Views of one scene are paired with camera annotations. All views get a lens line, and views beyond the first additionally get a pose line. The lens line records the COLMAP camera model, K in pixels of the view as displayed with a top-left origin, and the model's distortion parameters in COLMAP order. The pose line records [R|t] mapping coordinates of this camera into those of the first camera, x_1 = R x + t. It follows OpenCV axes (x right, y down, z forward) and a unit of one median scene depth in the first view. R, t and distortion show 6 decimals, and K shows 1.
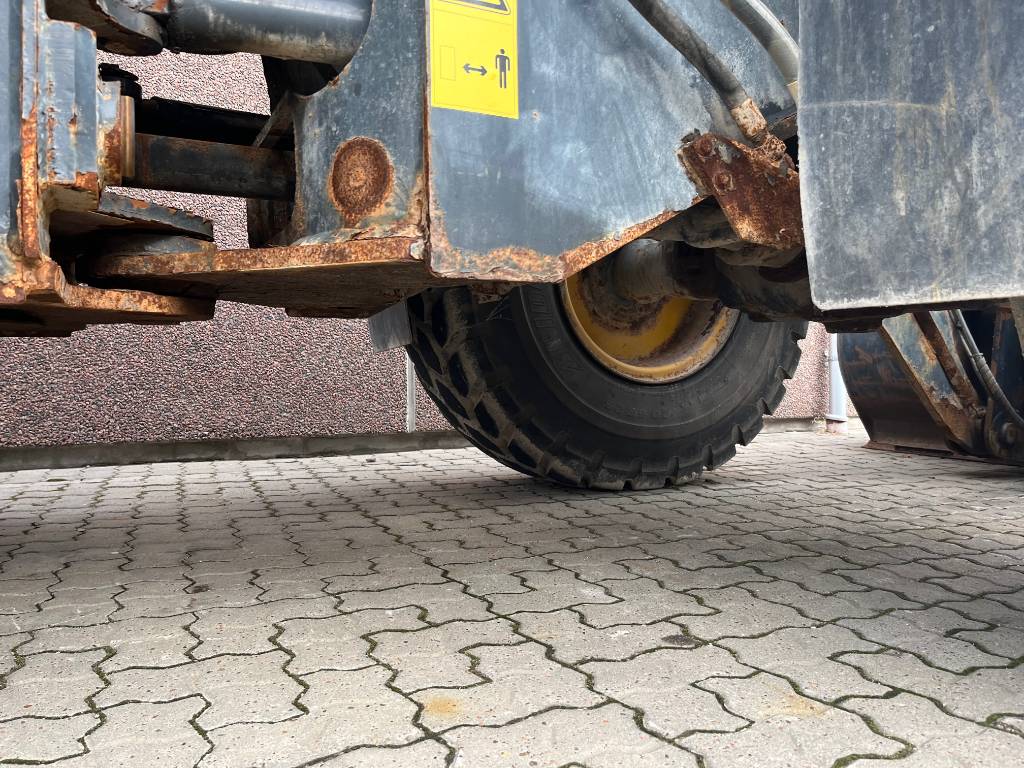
lens RADIAL K [[804.7, 0, 502.5], [0, 804.7, 387.2], [0, 0, 1]] dist [0.015367, -0.025670]
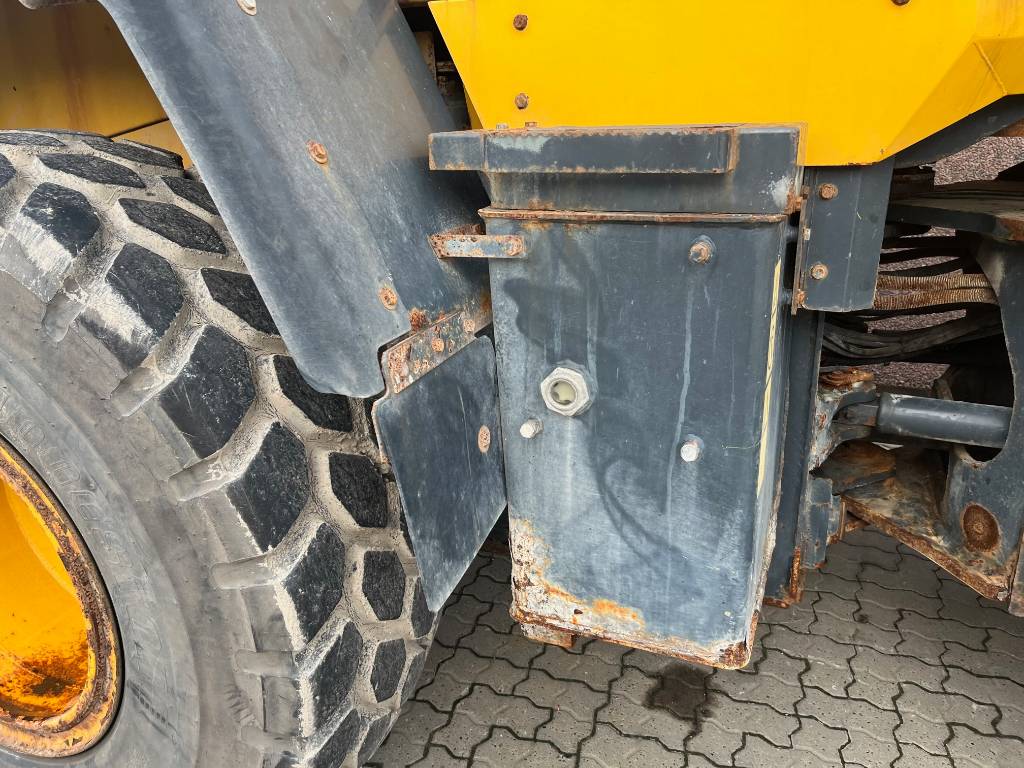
lens RADIAL K [[804.7, 0, 509.7], [0, 804.7, 384.1], [0, 0, 1]] dist [0.015367, -0.025670]
pose [[0.676783, 0.233567, -0.698148, 0.084939], [0.007805, 0.946006, 0.324054, -0.359545], [0.736141, -0.224764, 0.638418, -0.231880]]
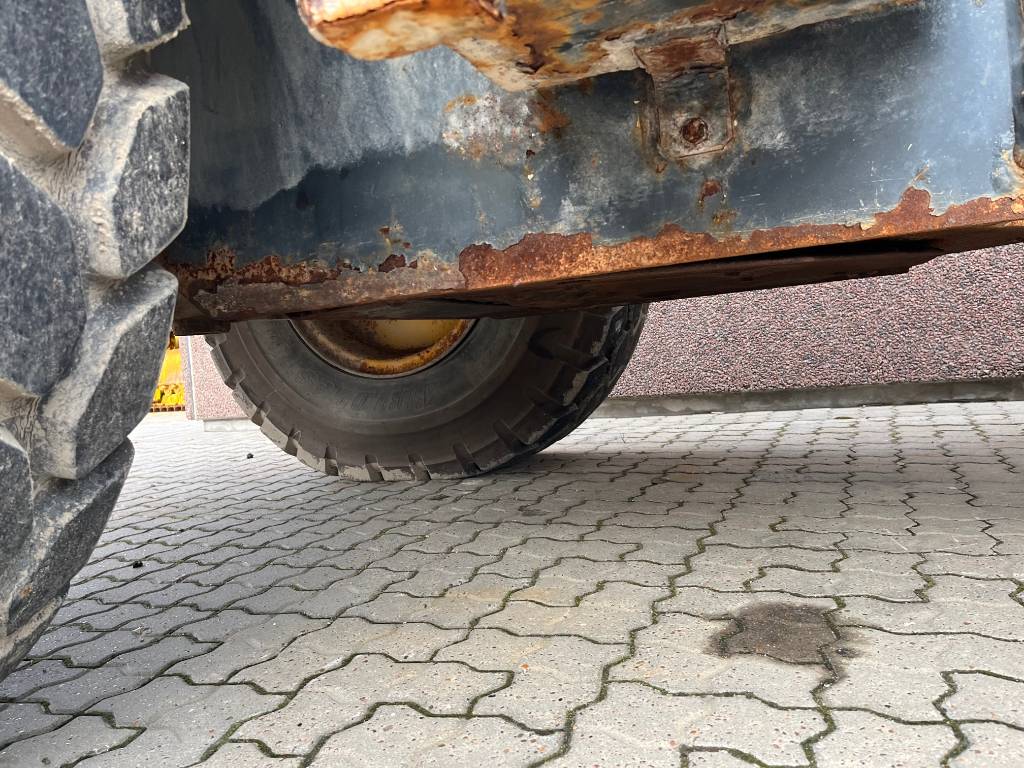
lens RADIAL K [[804.7, 0, 506.8], [0, 804.7, 383.0], [0, 0, 1]] dist [0.015367, -0.025670]
pose [[0.680595, -0.017042, -0.732462, -0.074236], [0.061260, 0.997552, 0.033712, 0.006099], [0.730094, -0.067815, 0.679973, -0.035924]]
